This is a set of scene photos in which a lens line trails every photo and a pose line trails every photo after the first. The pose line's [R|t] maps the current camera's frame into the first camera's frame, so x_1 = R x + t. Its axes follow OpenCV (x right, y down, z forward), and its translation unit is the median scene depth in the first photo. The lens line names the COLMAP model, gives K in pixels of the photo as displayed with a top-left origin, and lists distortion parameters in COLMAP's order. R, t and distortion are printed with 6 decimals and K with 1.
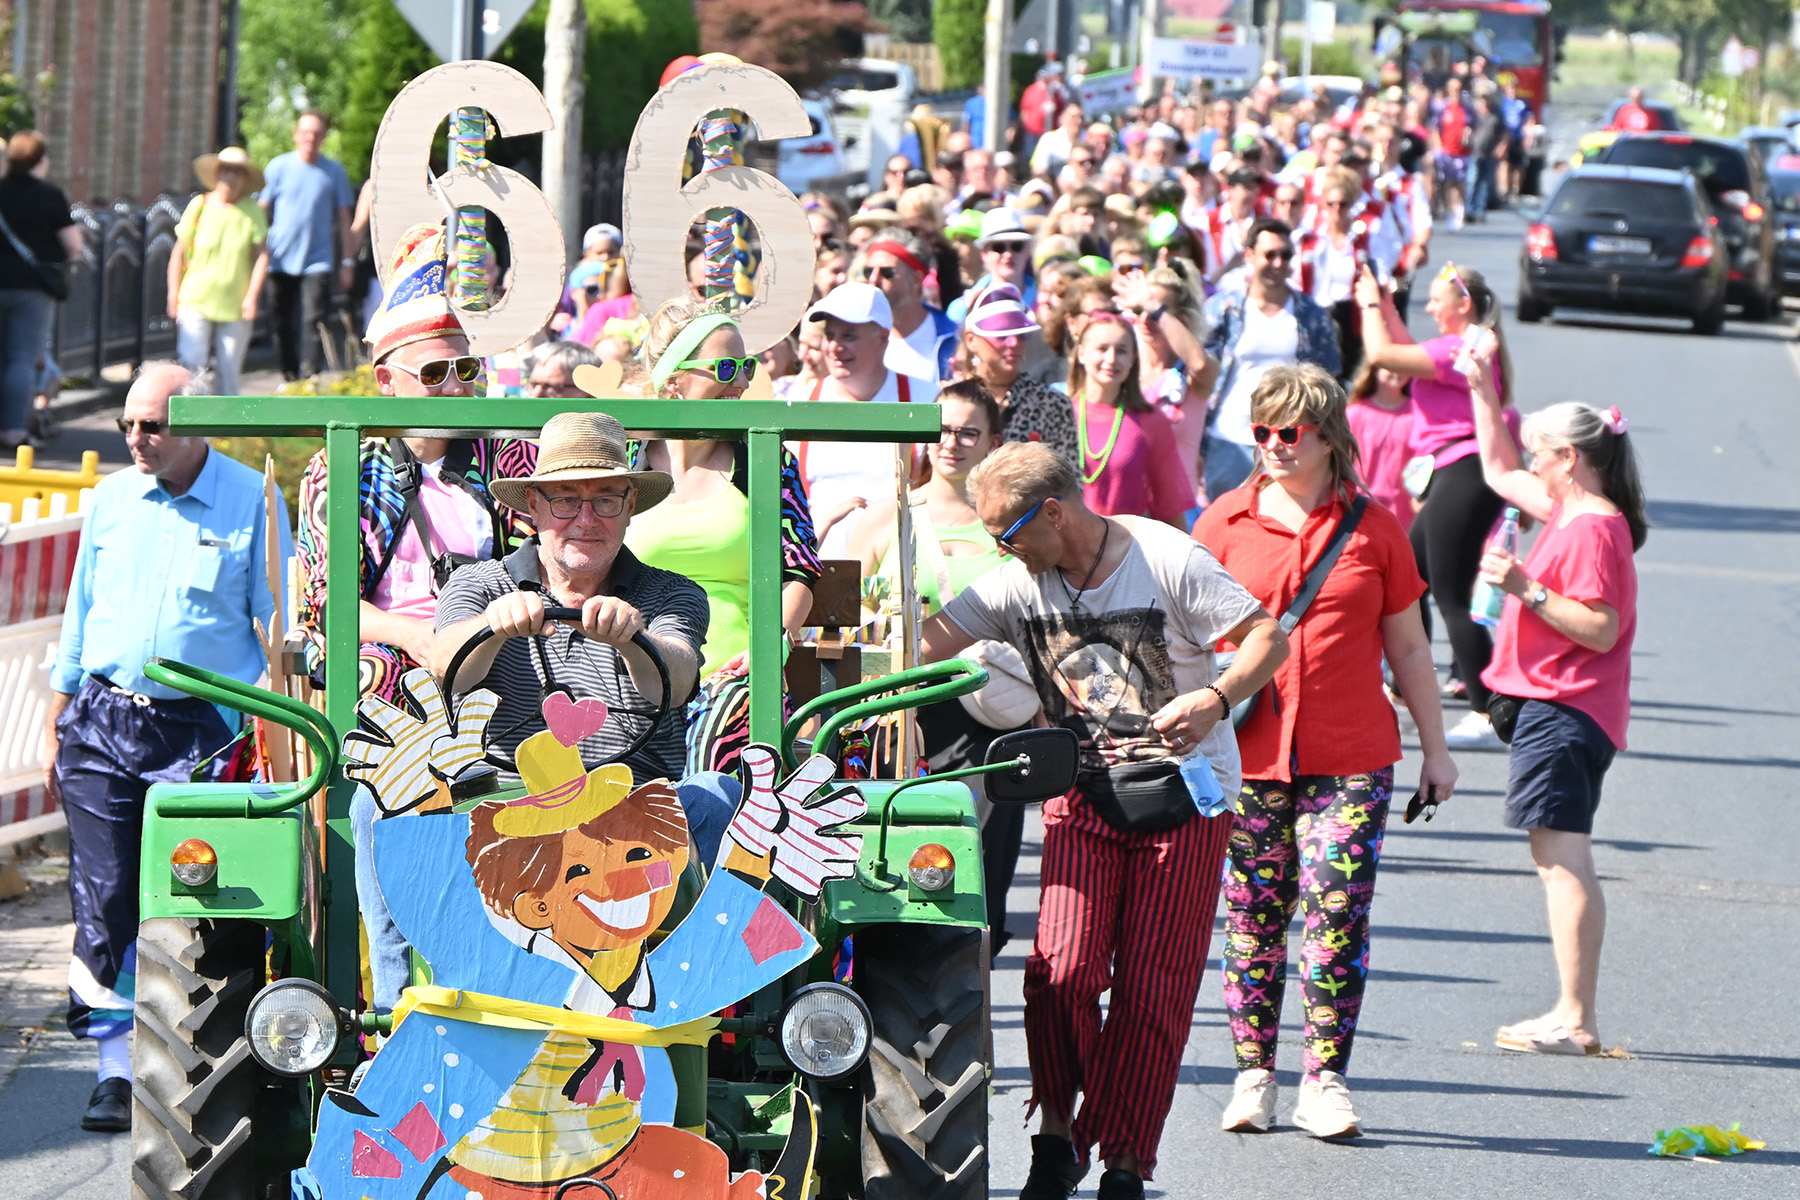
lens RADIAL K [[9263.7, 0, 900.0], [0, 9263.7, 600.0], [0, 0, 1]] dist [0.000644, -2.781199]
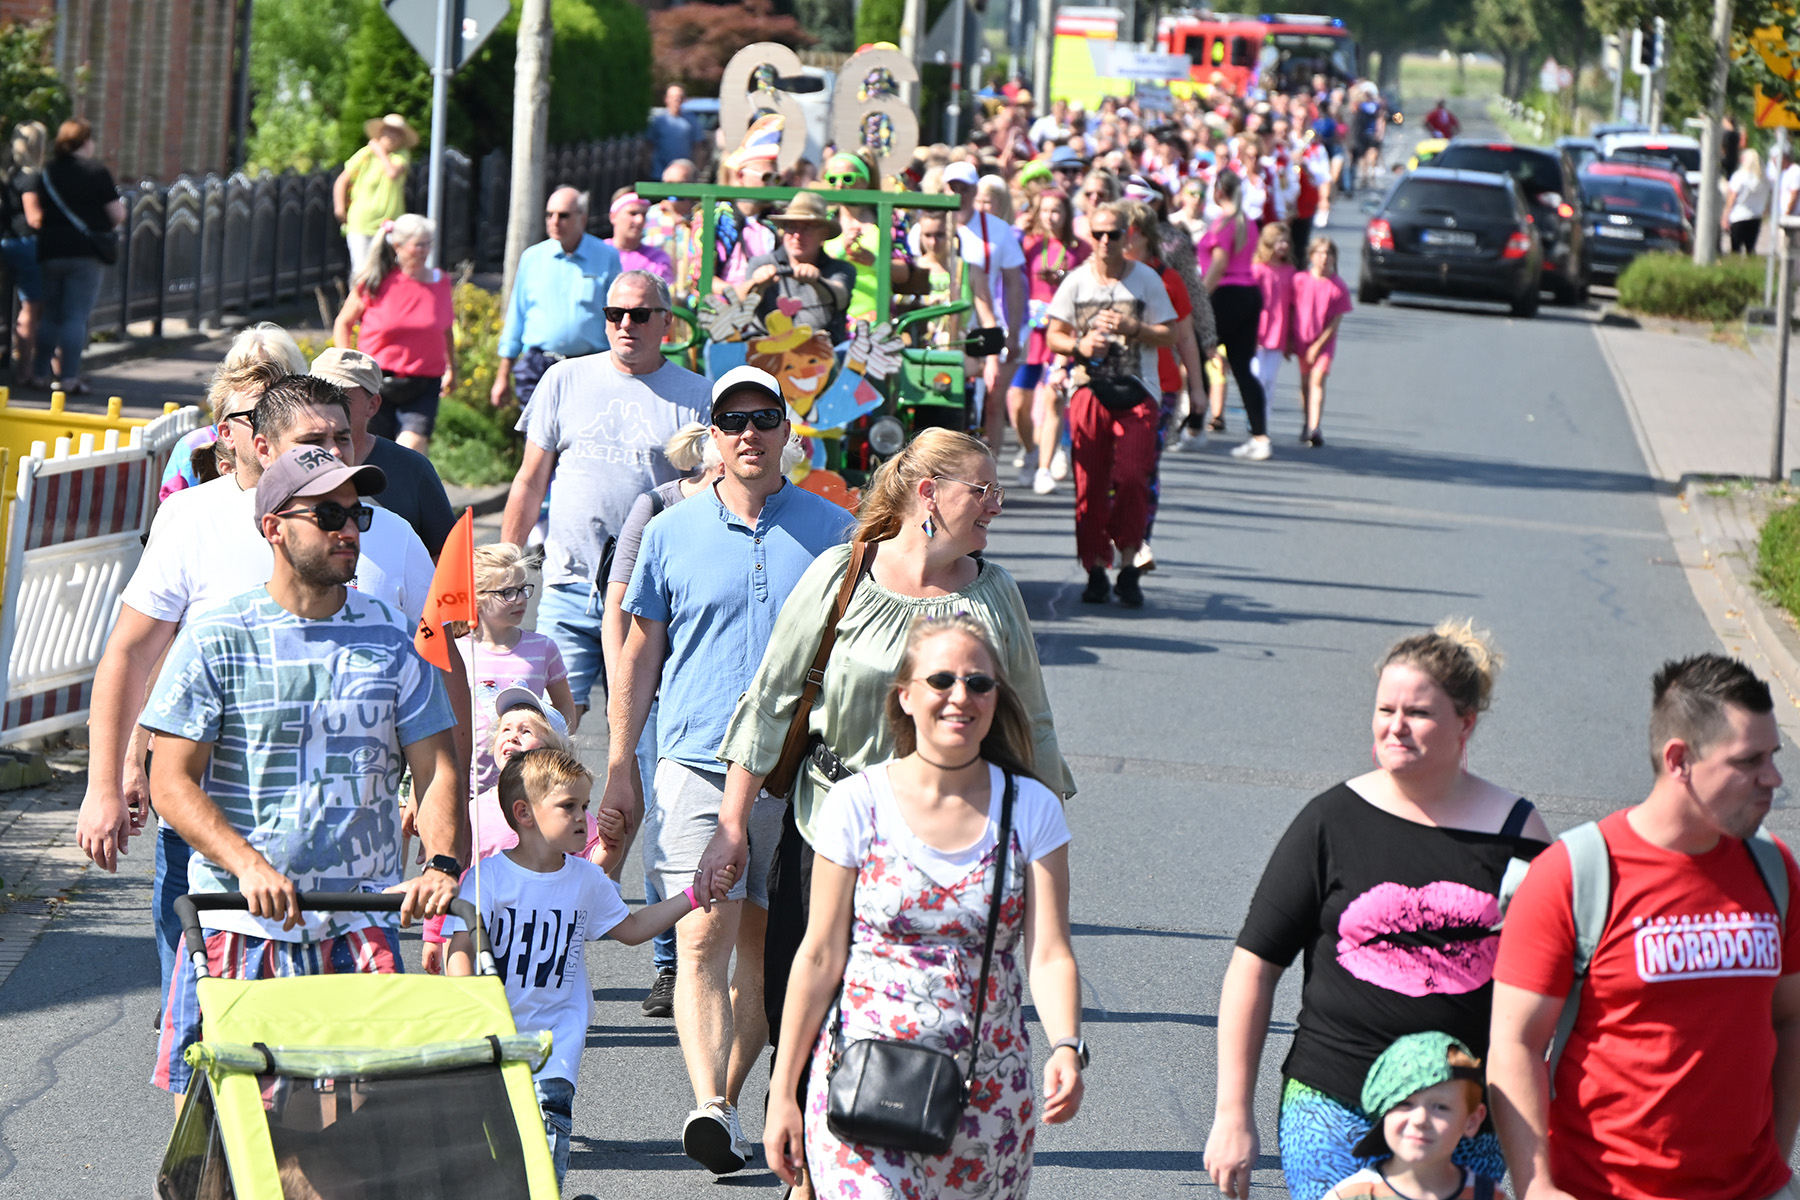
lens RADIAL K [[10545.9, 0, 750.6], [0, 10545.9, 596.3], [0, 0, 1]] dist [-0.178316, 3.623694]
pose [[0.999874, 0.015853, -0.001223, -0.006685], [-0.015863, 0.999834, -0.009014, 0.019340], [0.001080, 0.009032, 0.999959, -0.308007]]
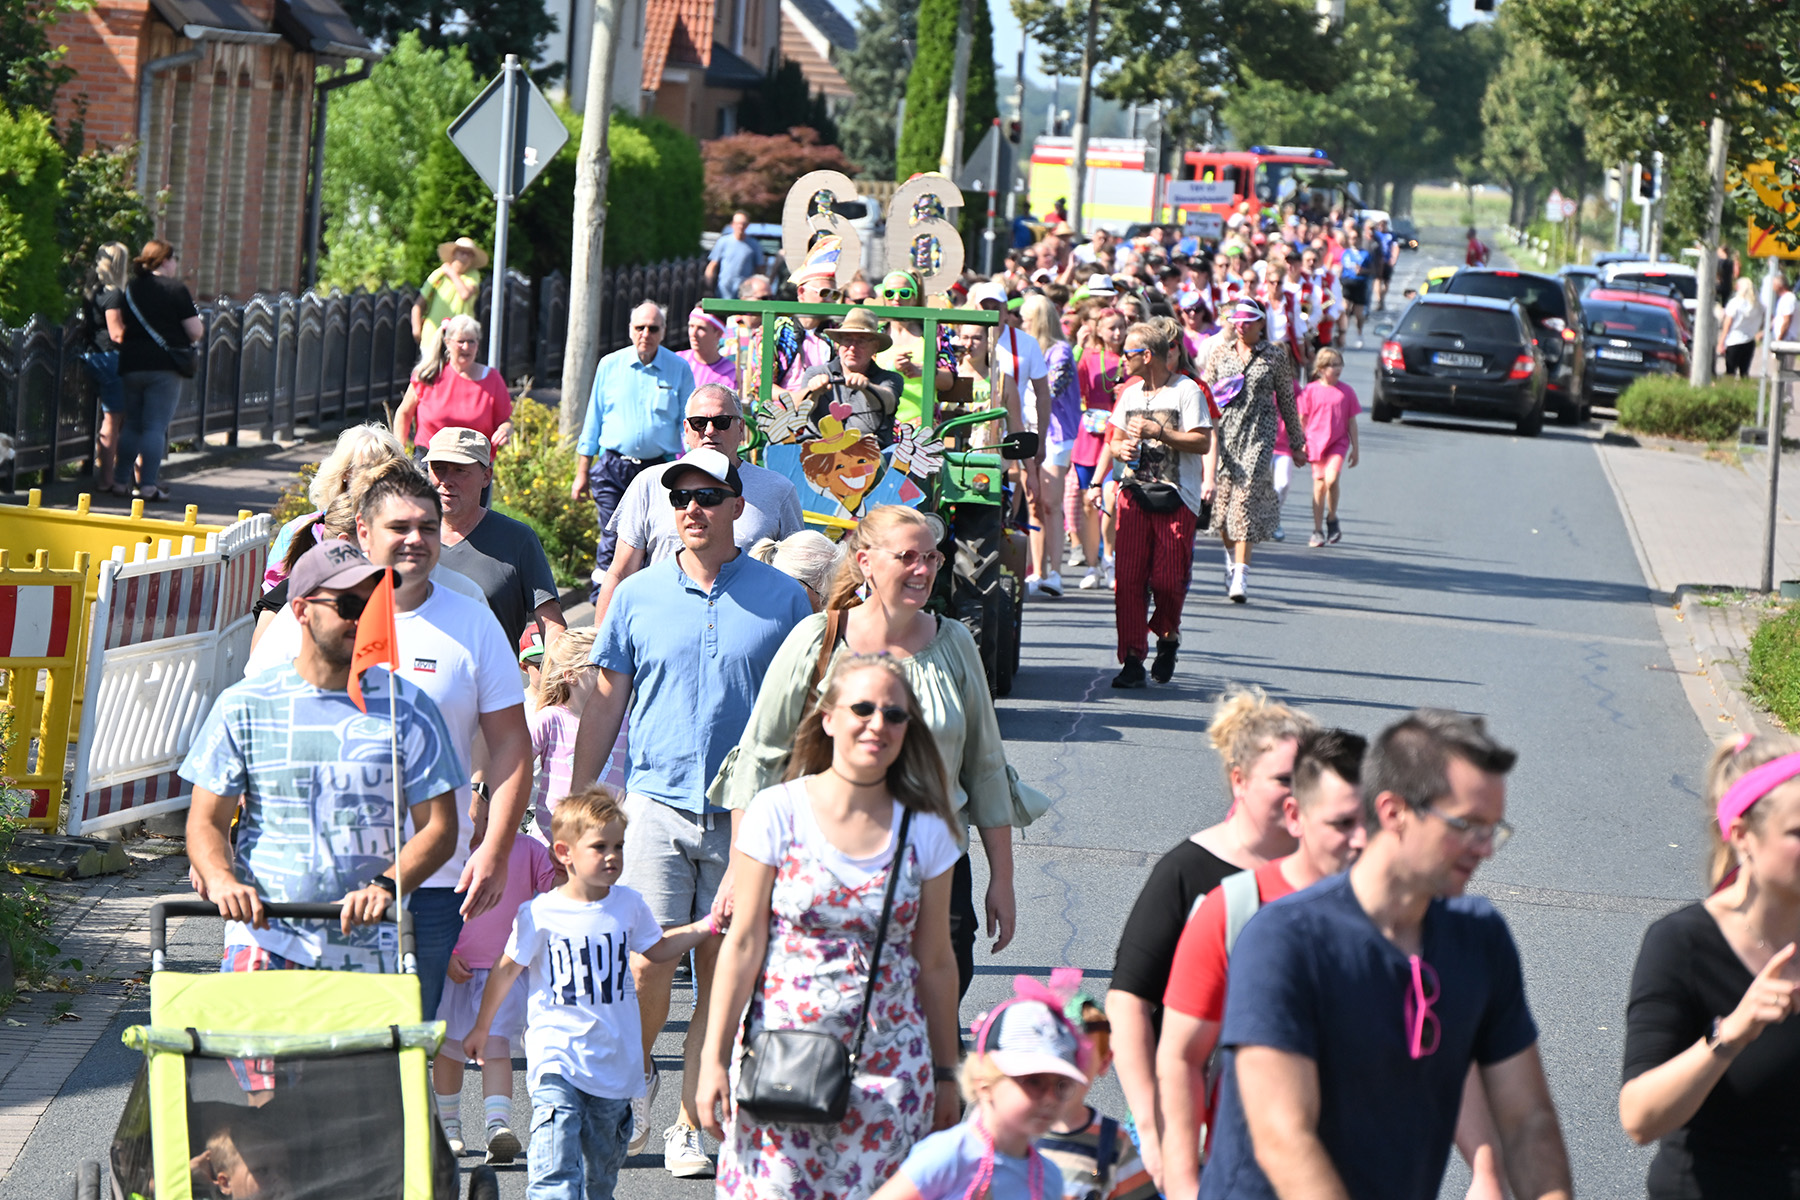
lens RADIAL K [[10065.0, 0, 726.6], [0, 10065.0, 601.7], [0, 0, 1]] dist [-0.118867, -4.228201]
pose [[0.999736, 0.021597, -0.007892, -0.006927], [-0.021740, 0.999591, -0.018573, 0.019869], [0.007488, 0.018739, 0.999796, -0.316571]]
